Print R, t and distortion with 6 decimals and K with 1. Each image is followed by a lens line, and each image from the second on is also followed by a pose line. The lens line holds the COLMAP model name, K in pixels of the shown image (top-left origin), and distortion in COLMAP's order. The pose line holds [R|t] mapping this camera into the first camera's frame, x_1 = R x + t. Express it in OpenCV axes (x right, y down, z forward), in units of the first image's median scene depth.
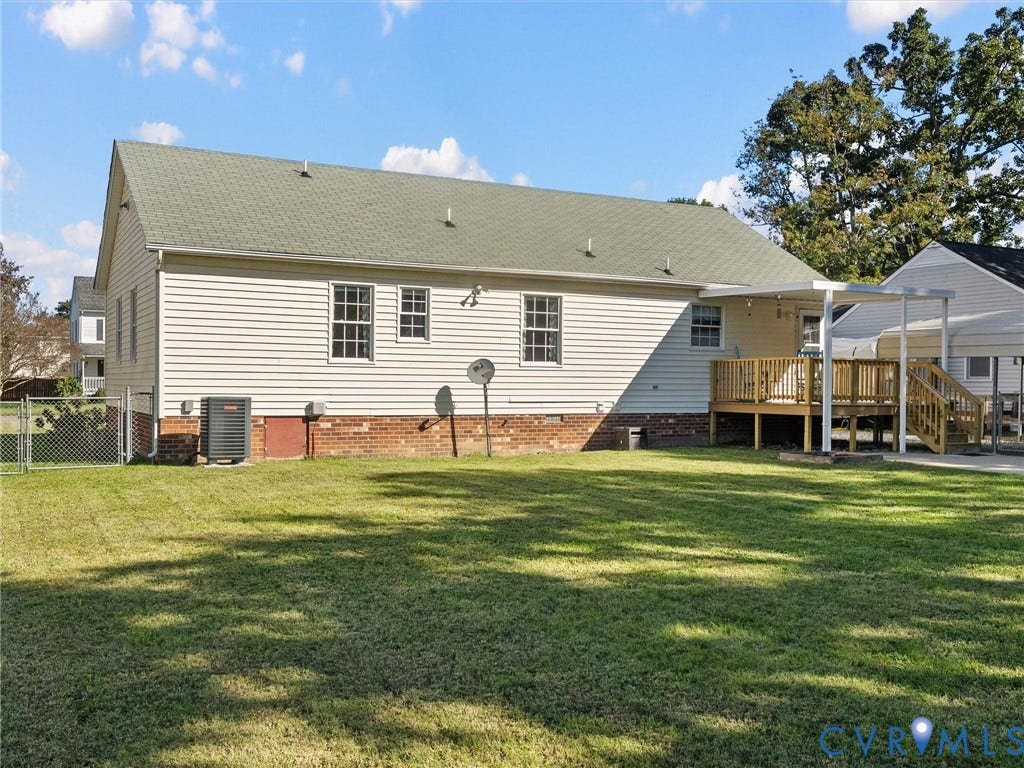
lens RADIAL K [[876.0, 0, 512.0], [0, 876.0, 384.0], [0, 0, 1]] dist [-0.002316, -0.001223]
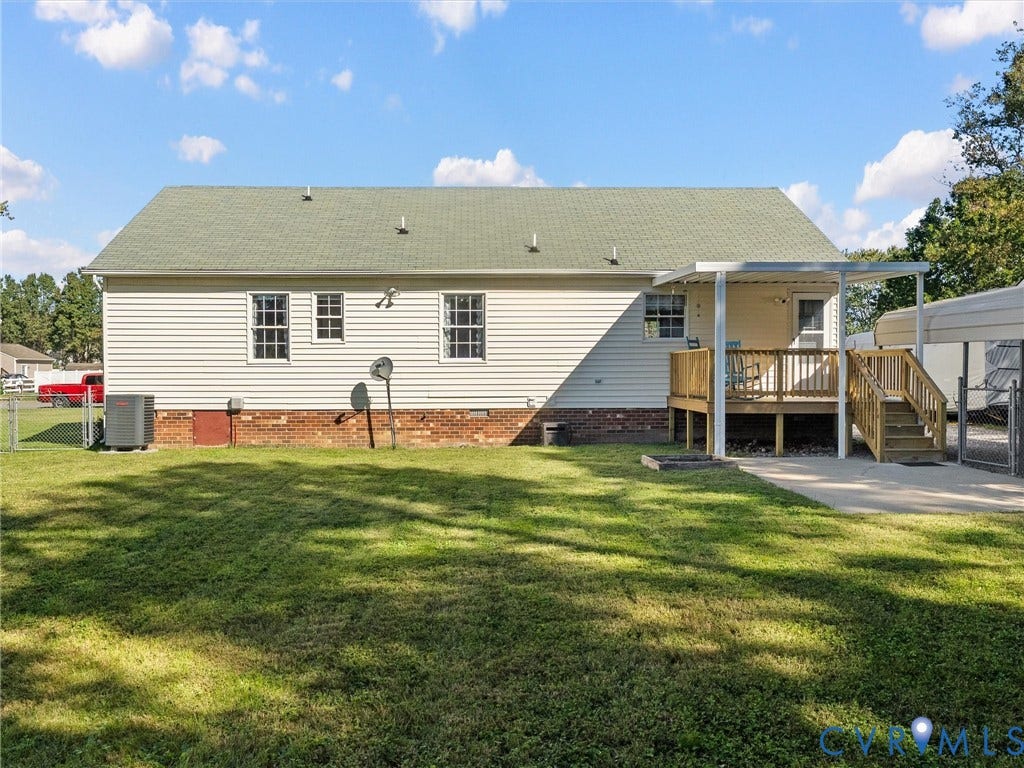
lens RADIAL K [[773.8, 0, 512.0], [0, 773.8, 384.0], [0, 0, 1]] dist [-0.000359, -0.001900]
pose [[0.918911, -0.006099, -0.394419, 0.469003], [0.010778, 0.999895, 0.009649, -0.003177], [0.394319, -0.013117, 0.918880, 0.194348]]
